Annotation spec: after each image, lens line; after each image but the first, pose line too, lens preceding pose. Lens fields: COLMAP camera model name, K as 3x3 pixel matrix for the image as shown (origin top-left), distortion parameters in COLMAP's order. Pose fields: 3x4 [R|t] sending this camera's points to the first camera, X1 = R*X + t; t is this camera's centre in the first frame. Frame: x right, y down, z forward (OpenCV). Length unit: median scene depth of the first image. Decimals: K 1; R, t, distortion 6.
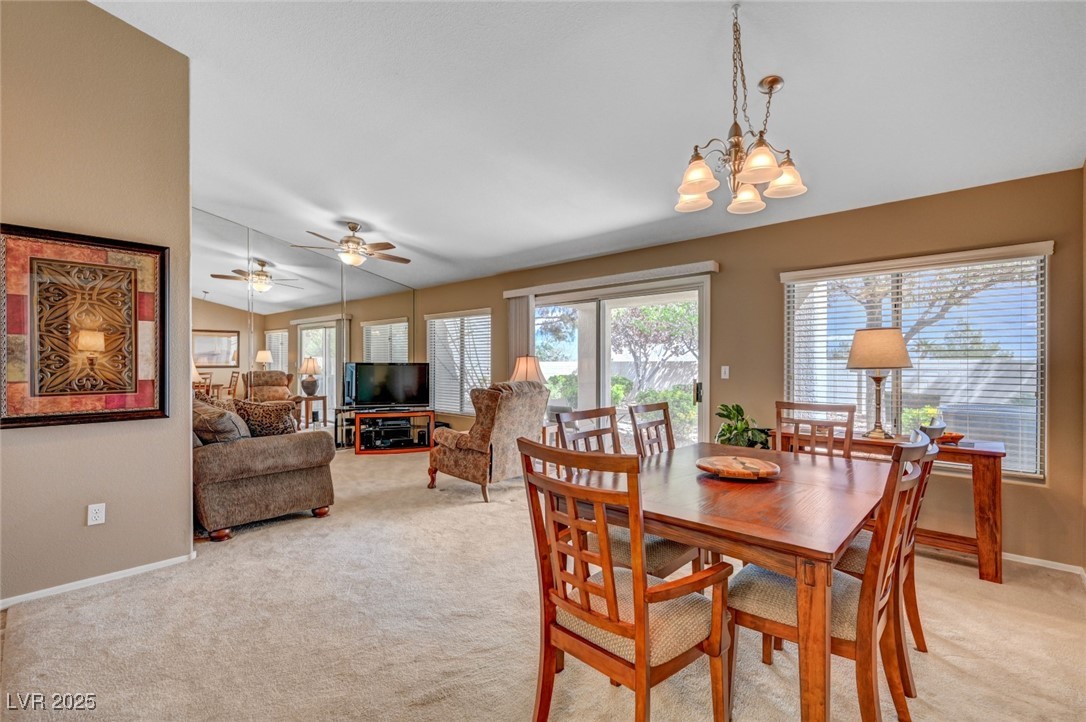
lens RADIAL K [[468.1, 0, 541.5], [0, 468.1, 361.6], [0, 0, 1]] dist [-0.000169, 0.000033]
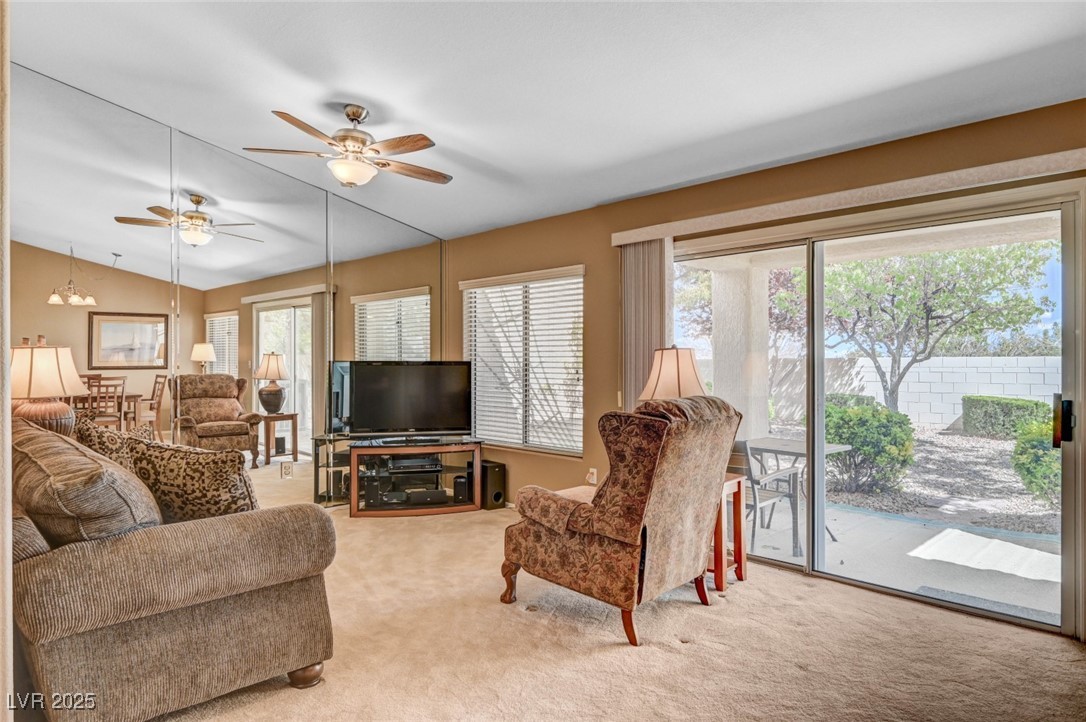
lens RADIAL K [[640.5, 0, 545.5], [0, 640.5, 358.8], [0, 0, 1]] dist [0.000816, -0.001839]
pose [[0.998794, -0.001815, -0.049056, -0.145761], [0.001734, 0.999997, -0.001679, 0.001610], [0.049059, 0.001592, 0.998795, 0.268614]]
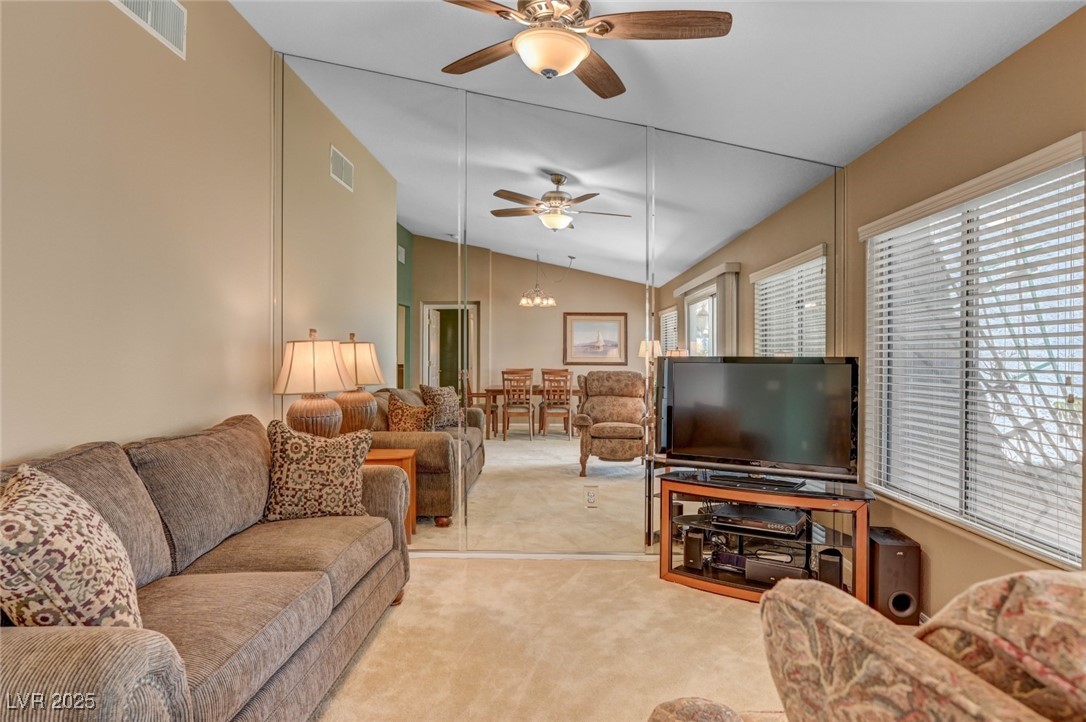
lens RADIAL K [[633.2, 0, 549.3], [0, 633.2, 360.8], [0, 0, 1]] dist [-0.003403, 0.000785]
pose [[0.666981, 0.004152, -0.745063, -0.059782], [0.000160, 0.999984, 0.005717, 0.003697], [0.745074, -0.003932, 0.666970, 0.710619]]
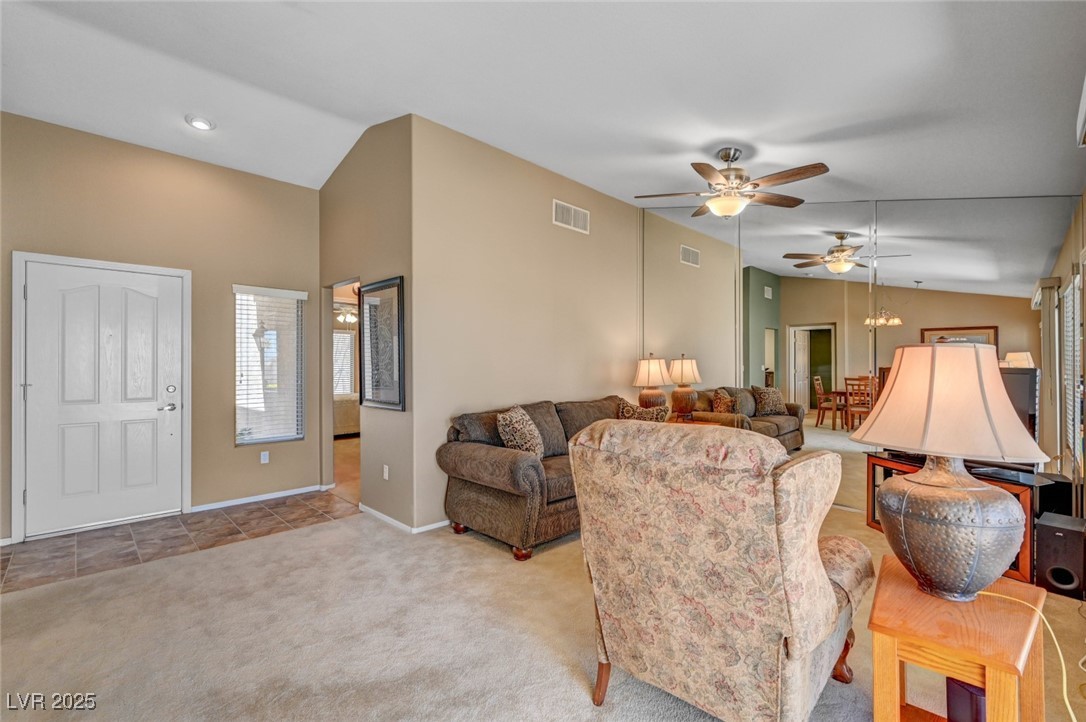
lens RADIAL K [[468.1, 0, 548.4], [0, 468.1, 365.0], [0, 0, 1]] dist [-0.000169, 0.000033]
pose [[-0.030235, -0.001826, -0.999541, 0.250943], [0.002447, 0.999995, -0.001901, -0.000974], [0.999540, -0.002504, -0.030231, 0.797543]]
